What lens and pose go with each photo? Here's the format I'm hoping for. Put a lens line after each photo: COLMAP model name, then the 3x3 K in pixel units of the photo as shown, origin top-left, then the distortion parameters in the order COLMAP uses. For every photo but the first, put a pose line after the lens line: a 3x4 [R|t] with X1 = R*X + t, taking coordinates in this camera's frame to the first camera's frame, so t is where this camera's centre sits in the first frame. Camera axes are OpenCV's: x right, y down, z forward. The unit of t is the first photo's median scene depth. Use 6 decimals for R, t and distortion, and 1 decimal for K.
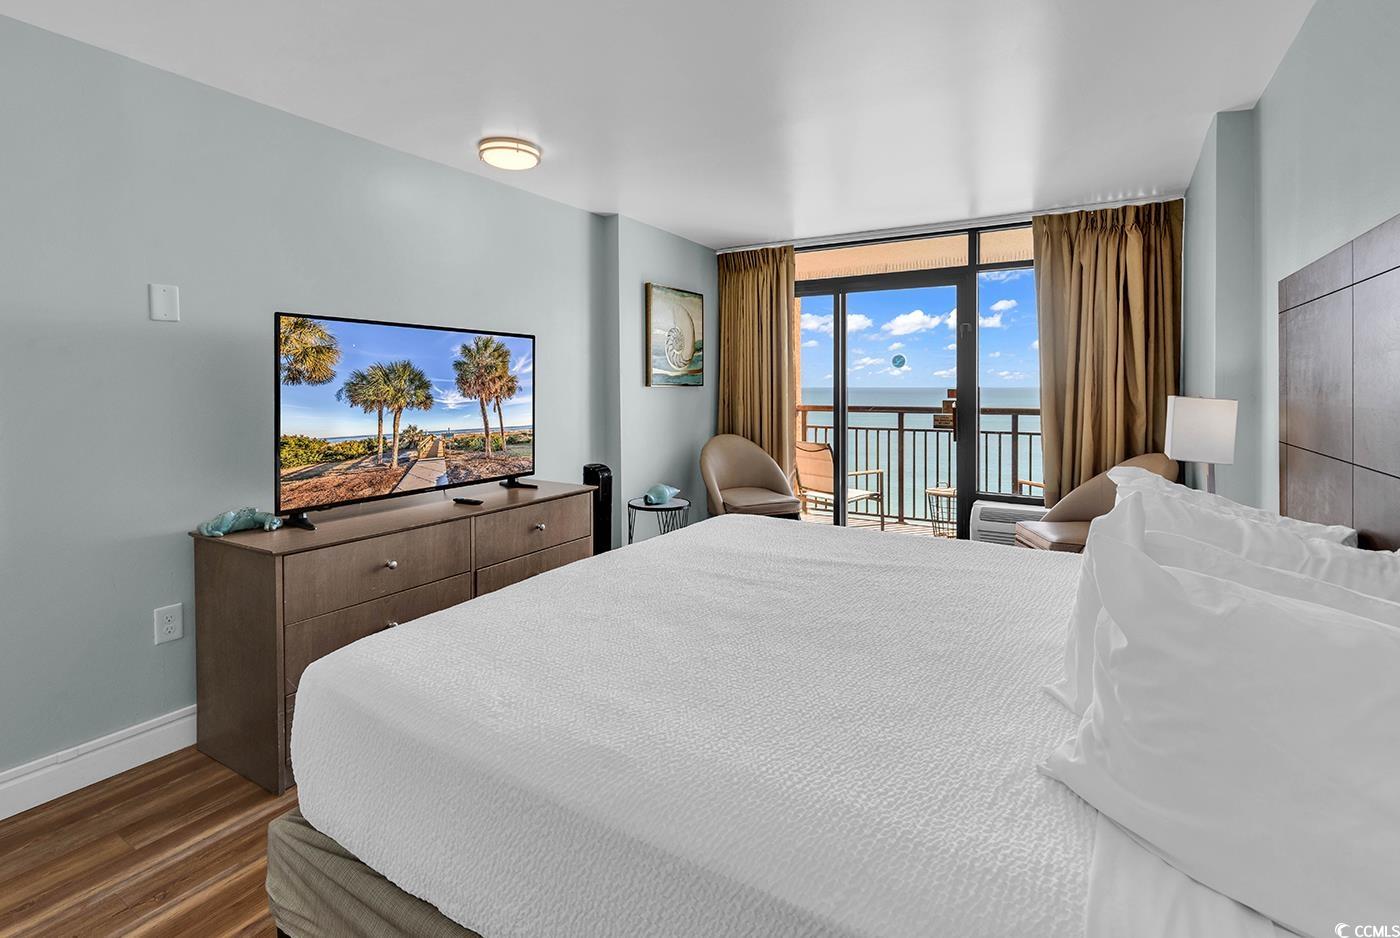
lens RADIAL K [[628.6, 0, 709.4], [0, 628.6, 392.1], [0, 0, 1]] dist [0.009388, -0.001026]
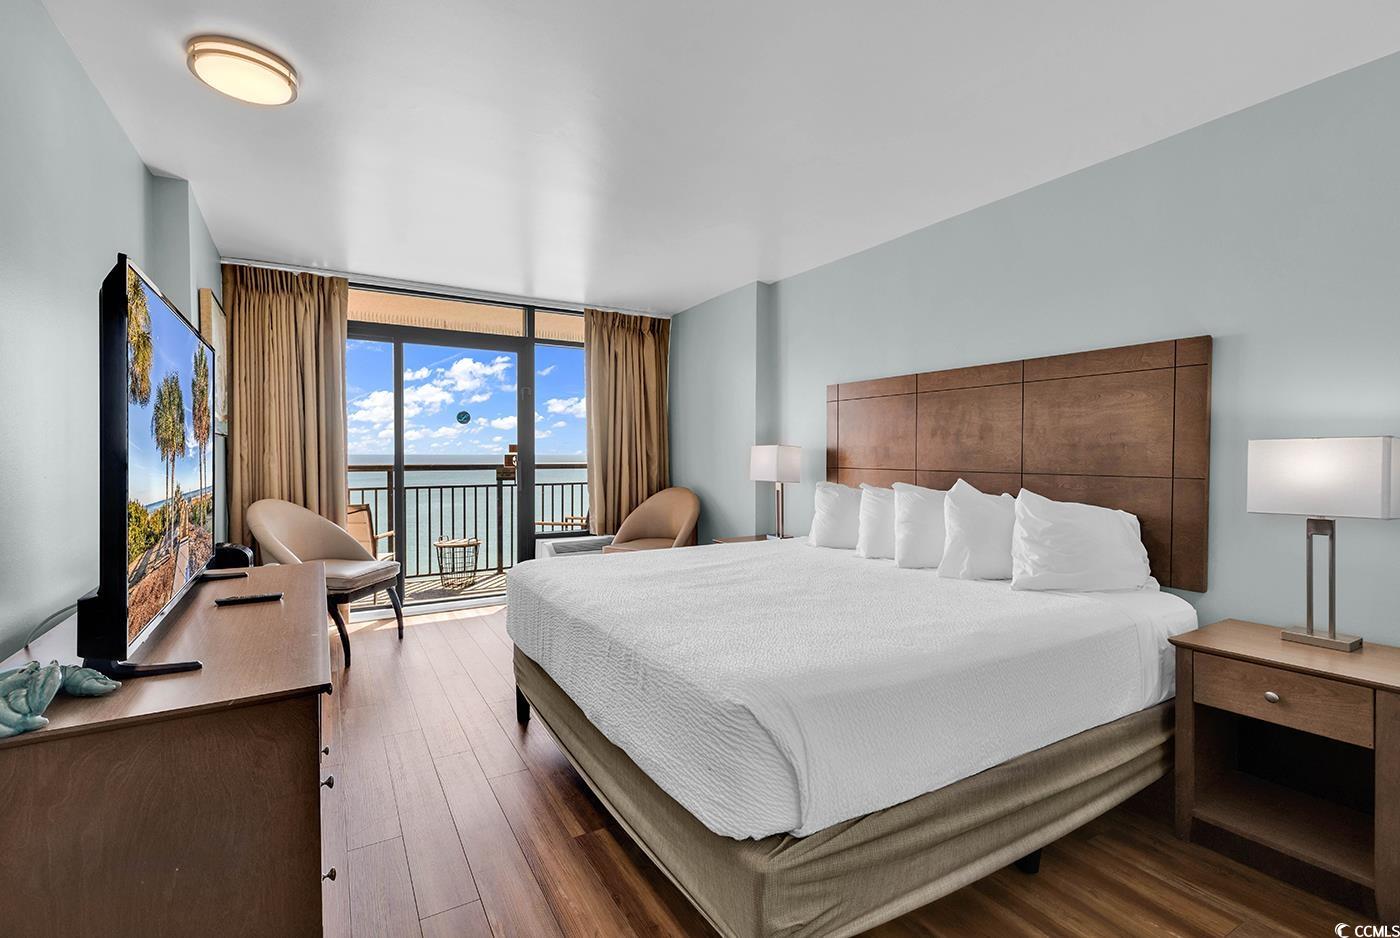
lens RADIAL K [[628.6, 0, 701.9], [0, 628.6, 455.1], [0, 0, 1]] dist [0.009388, -0.001026]
pose [[0.478659, -0.004555, 0.877989, -0.491101], [0.009563, 0.999954, -0.000026, 0.020276], [-0.877949, 0.008409, 0.478680, 0.186262]]
